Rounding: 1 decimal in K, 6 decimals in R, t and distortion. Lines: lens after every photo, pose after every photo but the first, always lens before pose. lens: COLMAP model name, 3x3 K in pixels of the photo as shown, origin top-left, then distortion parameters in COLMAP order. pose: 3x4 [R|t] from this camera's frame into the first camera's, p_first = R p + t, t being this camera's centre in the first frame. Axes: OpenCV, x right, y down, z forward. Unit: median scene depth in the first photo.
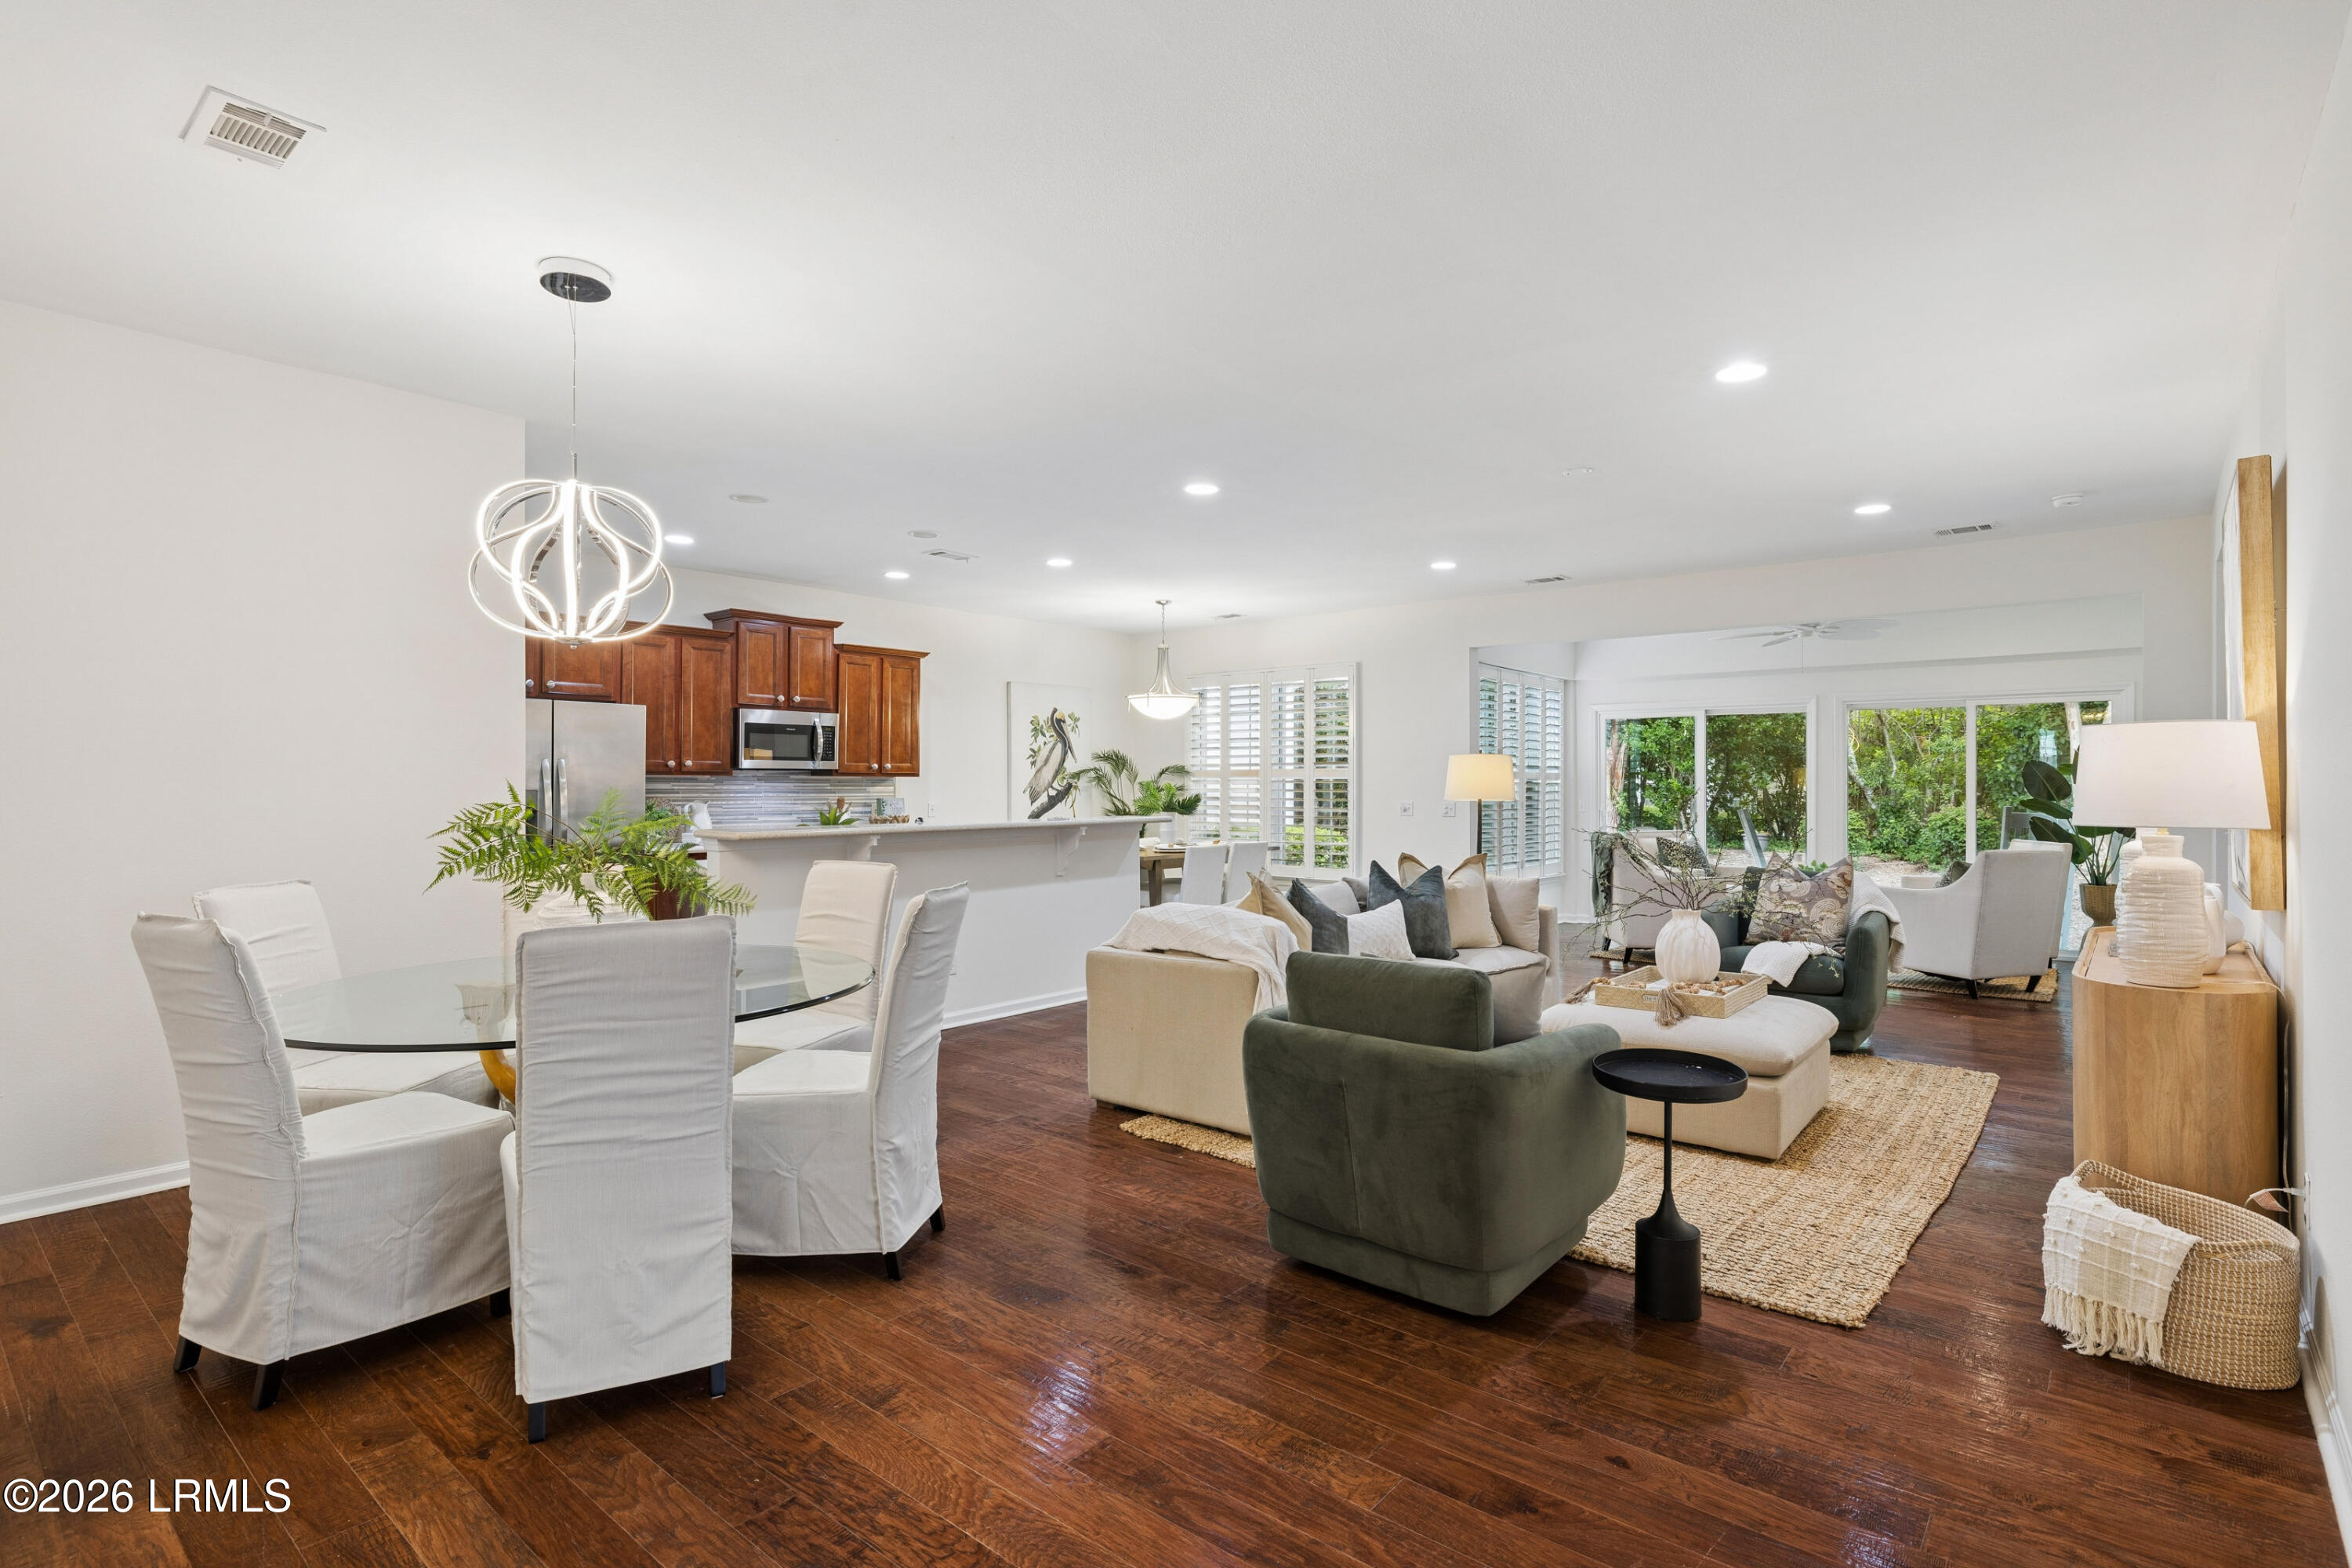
lens RADIAL K [[1143.1, 0, 1181.3], [0, 1143.1, 778.4], [0, 0, 1]] dist [-0.001572, -0.000049]
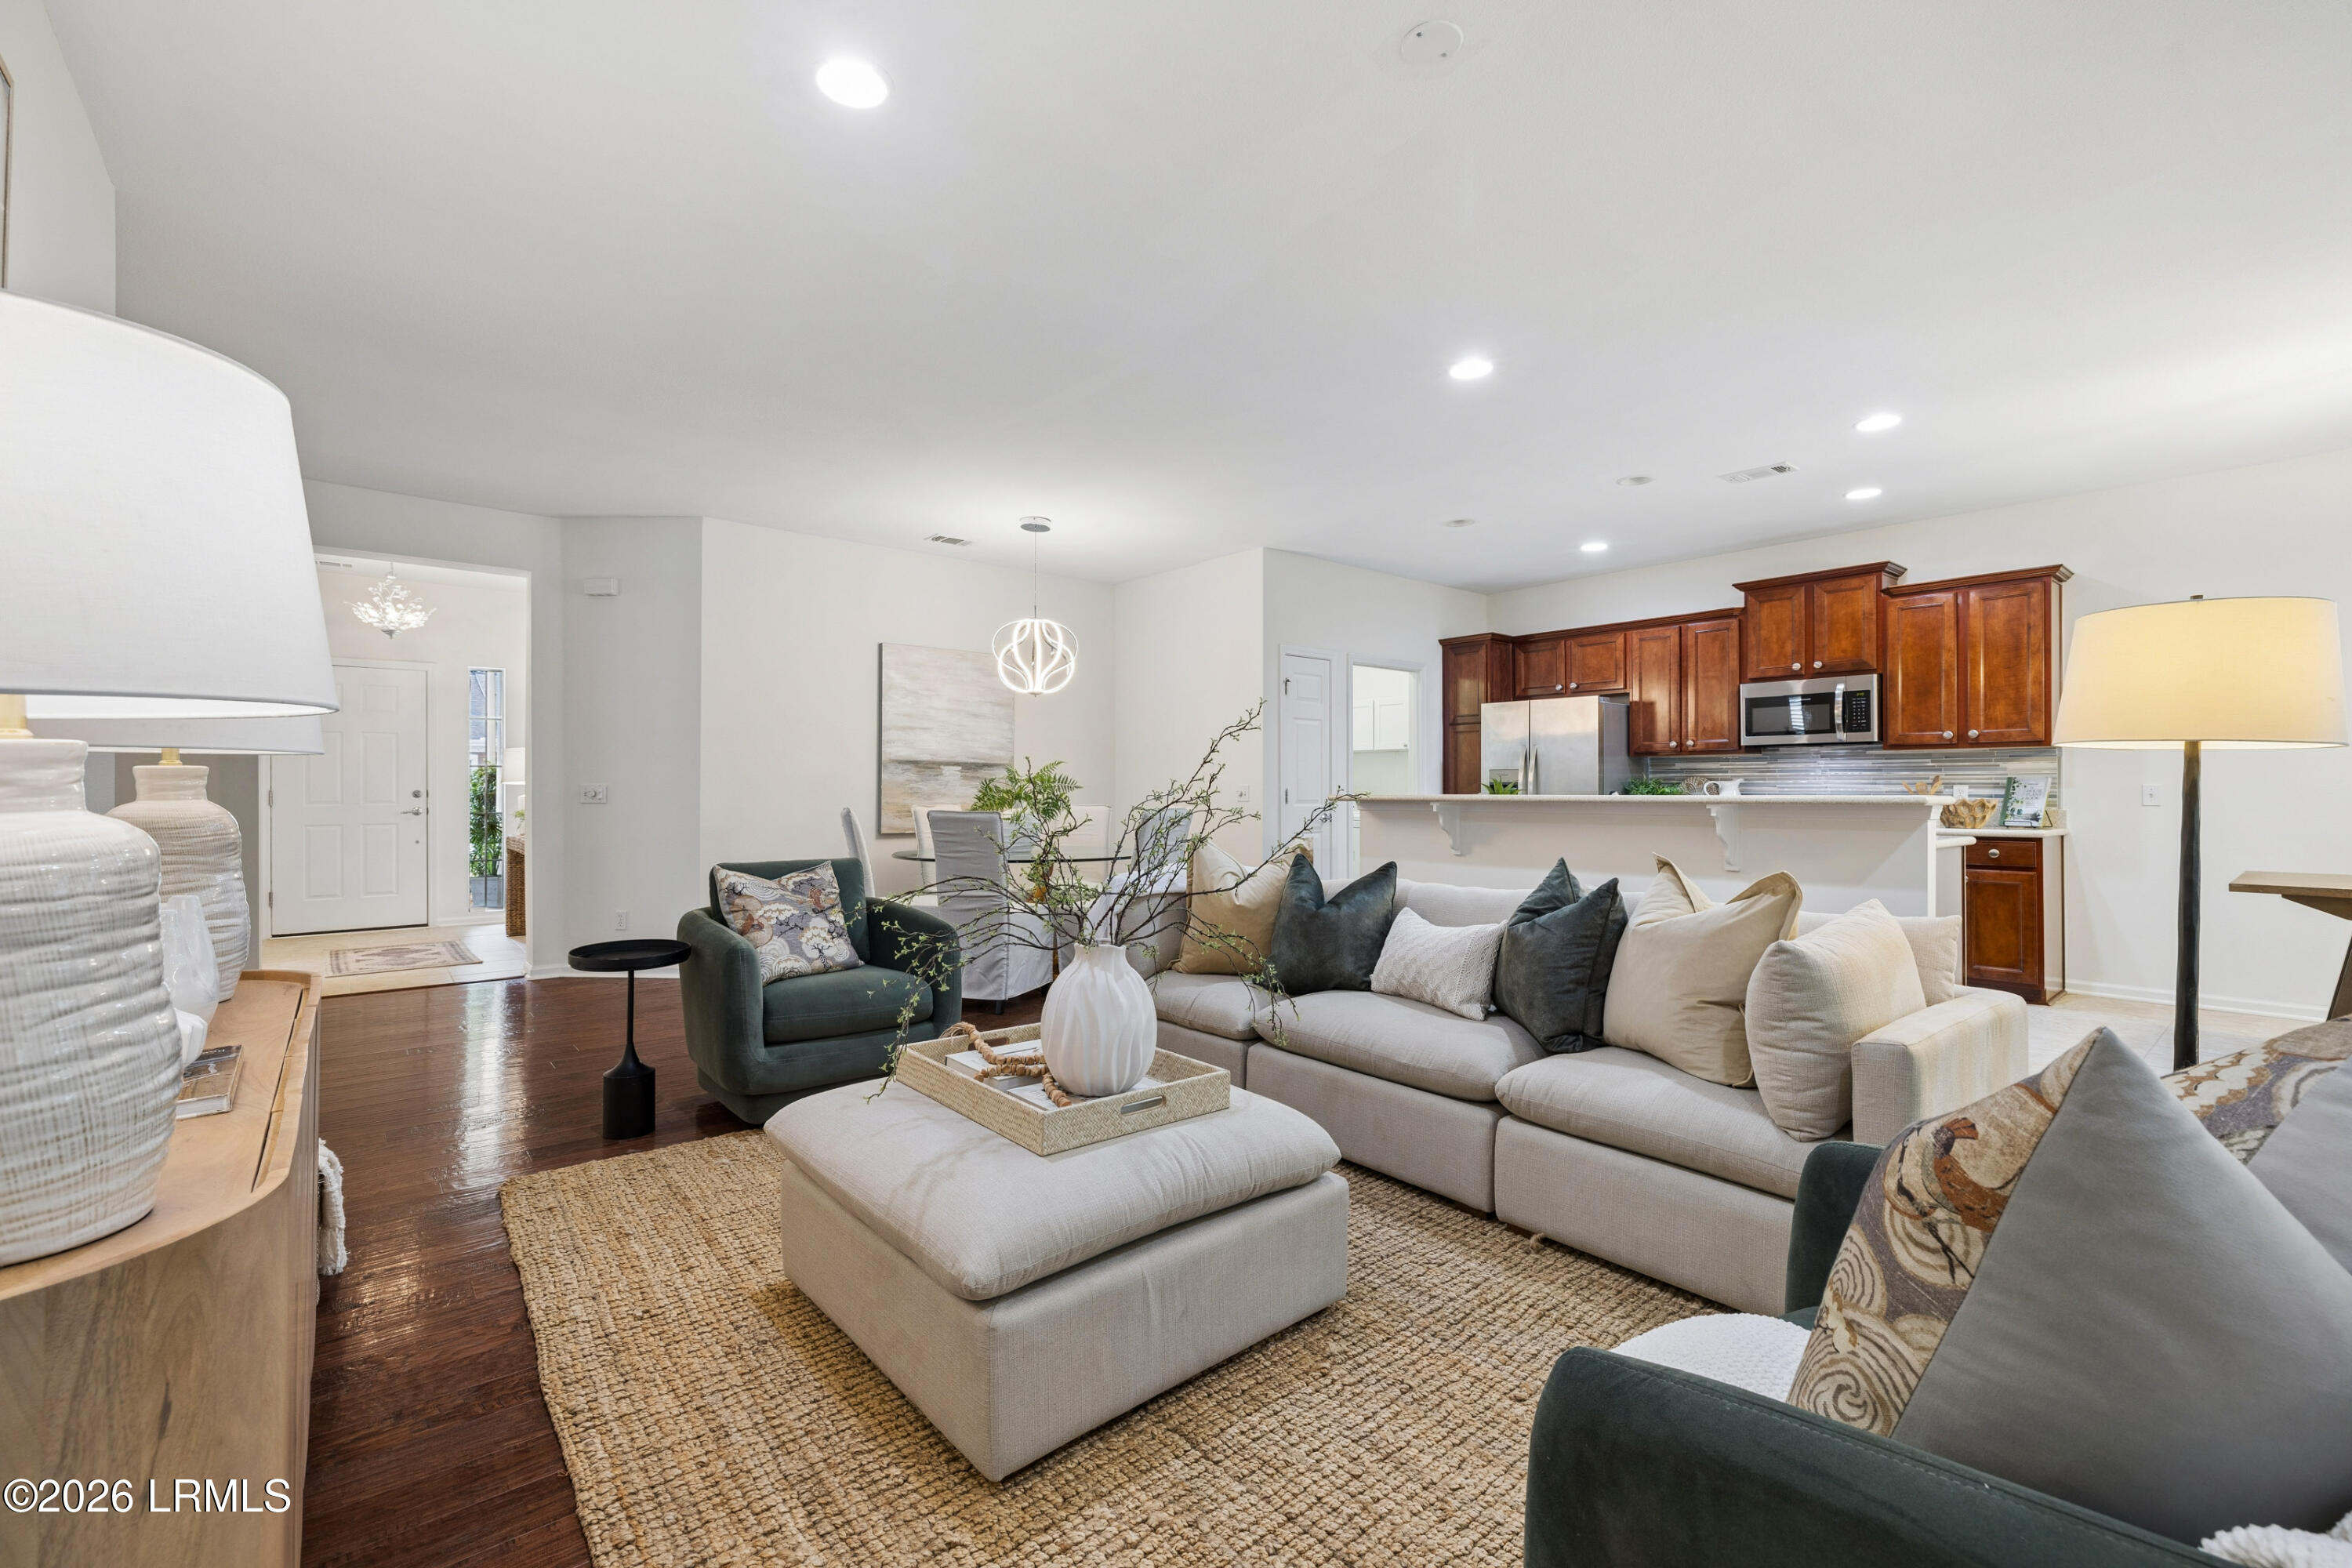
lens RADIAL K [[987.7, 0, 1176.0], [0, 987.7, 779.4], [0, 0, 1]] dist [0.002344, 0.000537]
pose [[-0.165914, -0.009541, -0.986094, 0.530338], [0.005397, 0.999929, -0.010583, 0.026512], [0.986125, -0.007078, -0.165851, 0.668008]]
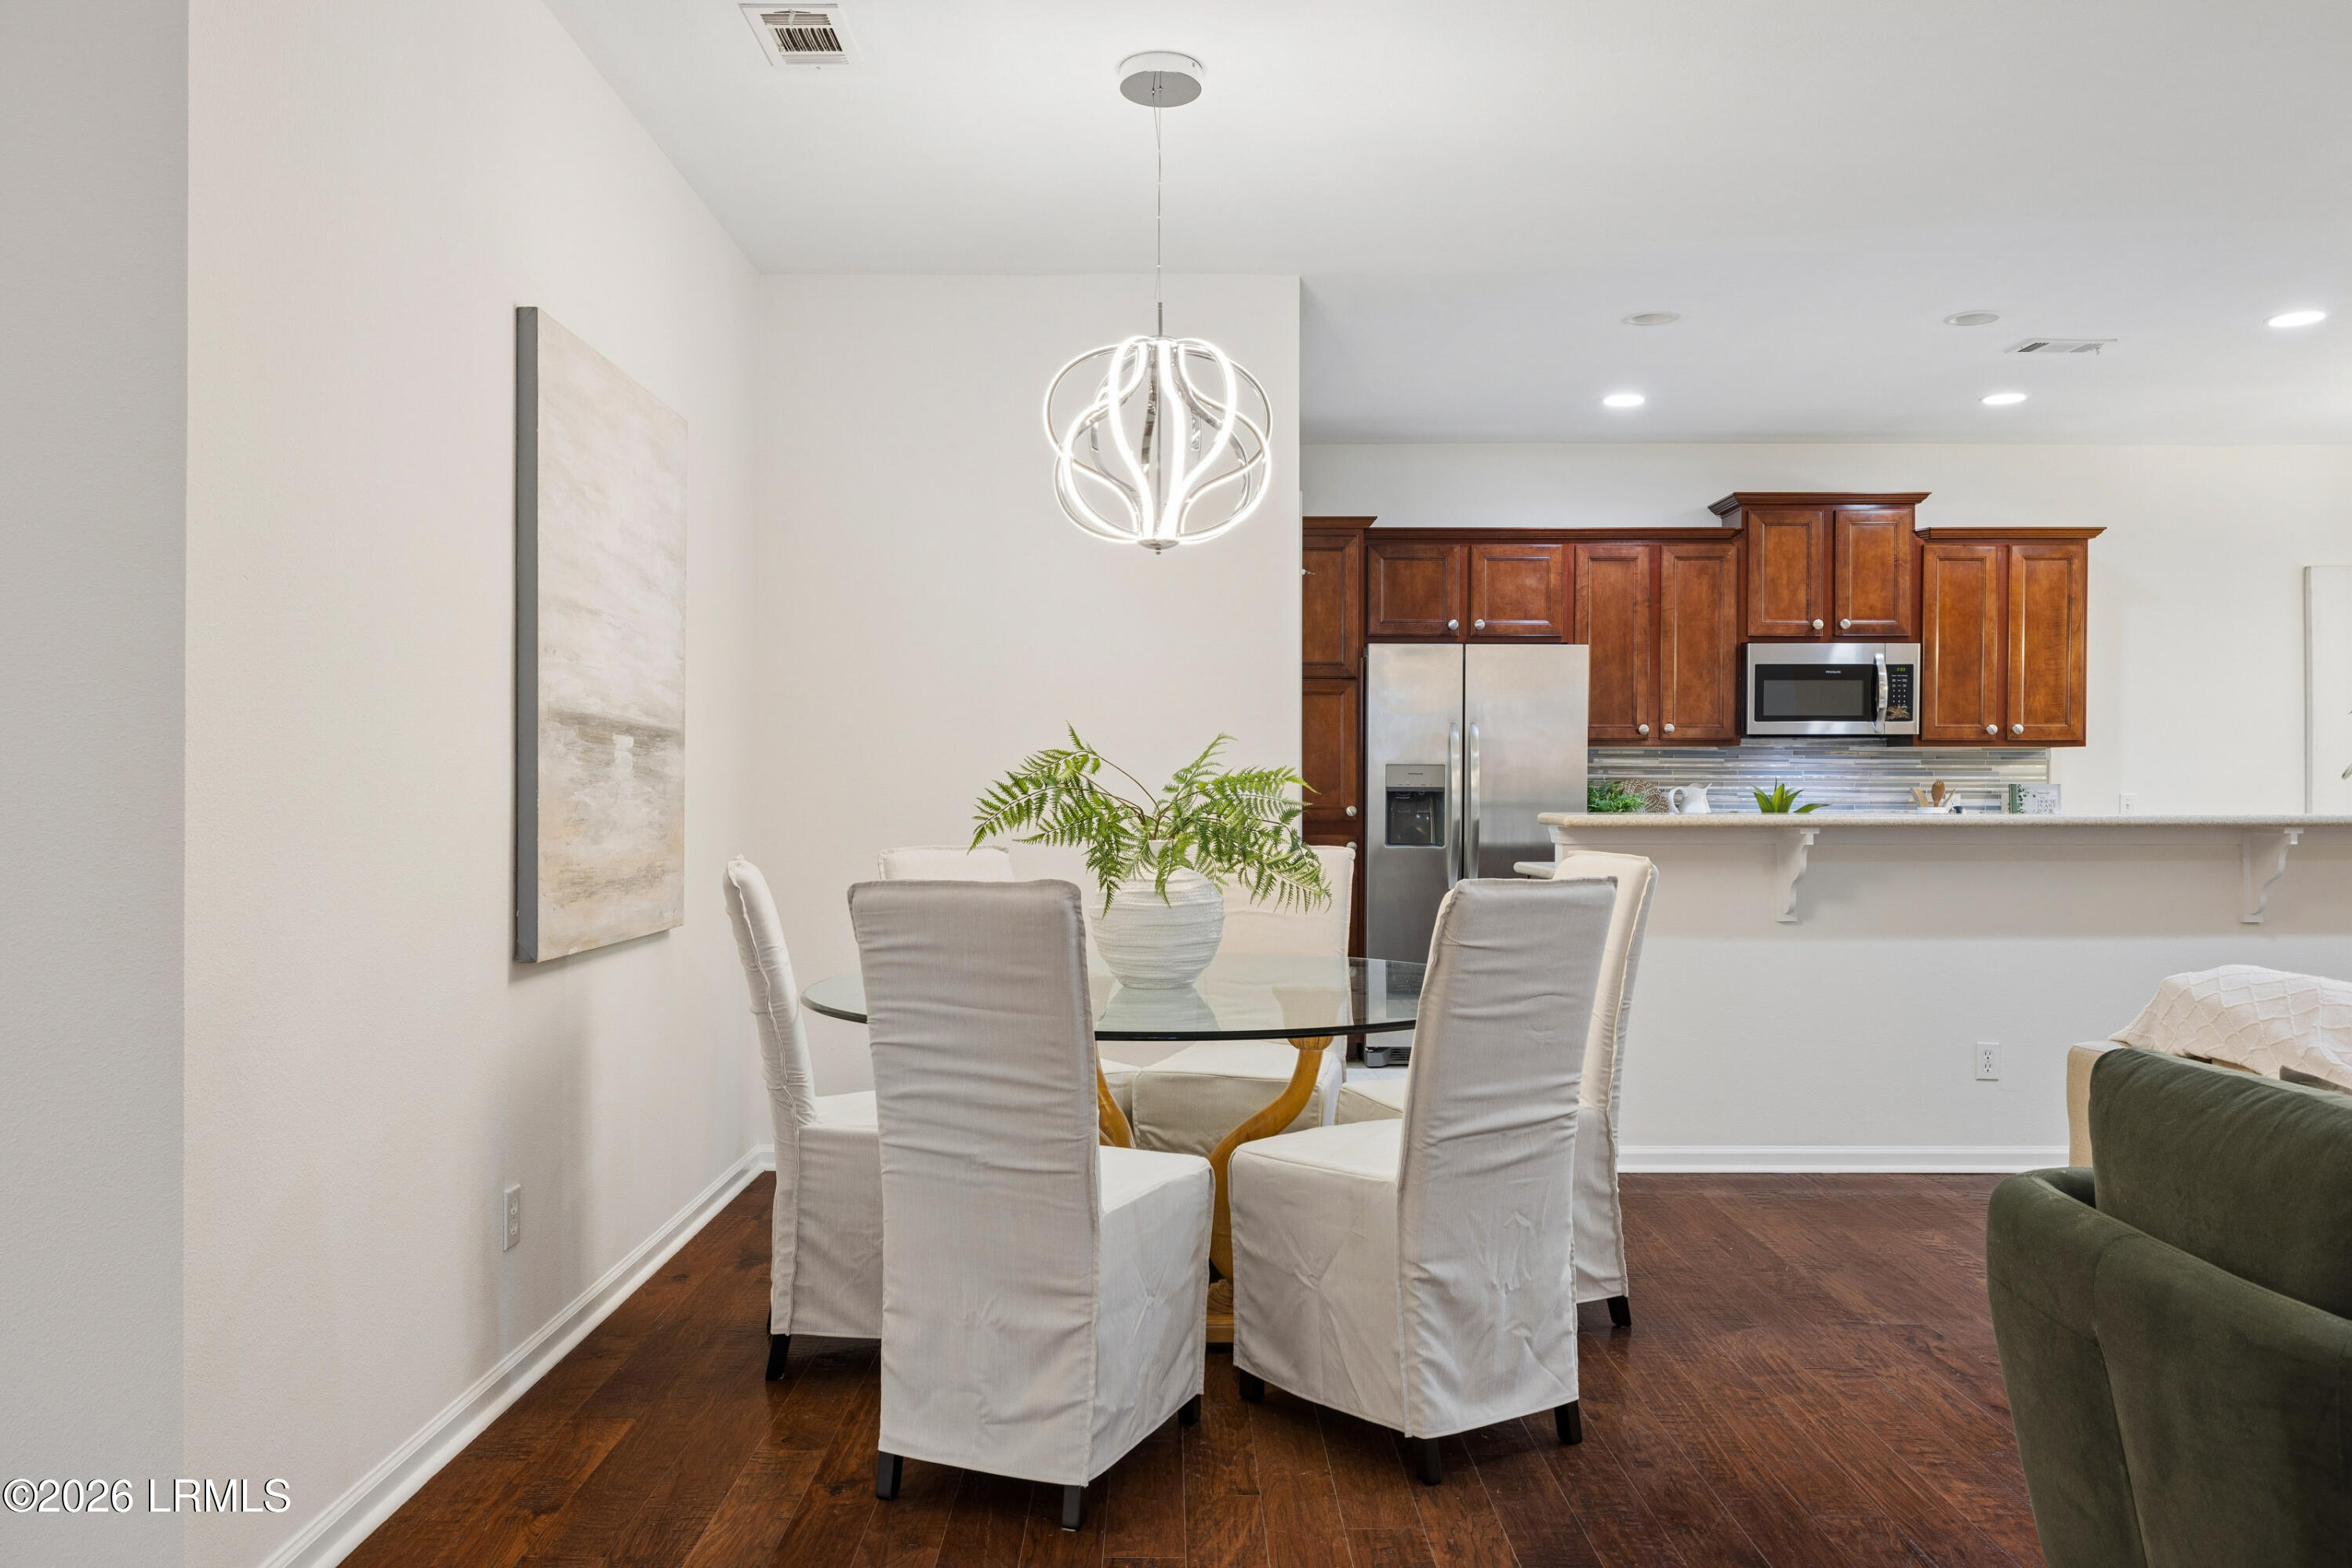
lens RADIAL K [[1717.9, 0, 1148.9], [0, 1717.9, 788.6], [0, 0, 1]] dist [-0.004037, -0.000158]
pose [[0.634443, 0.000833, -0.772969, 0.158926], [0.002587, 0.999992, 0.003201, 0.018248], [0.772966, -0.004031, 0.634435, 0.108607]]
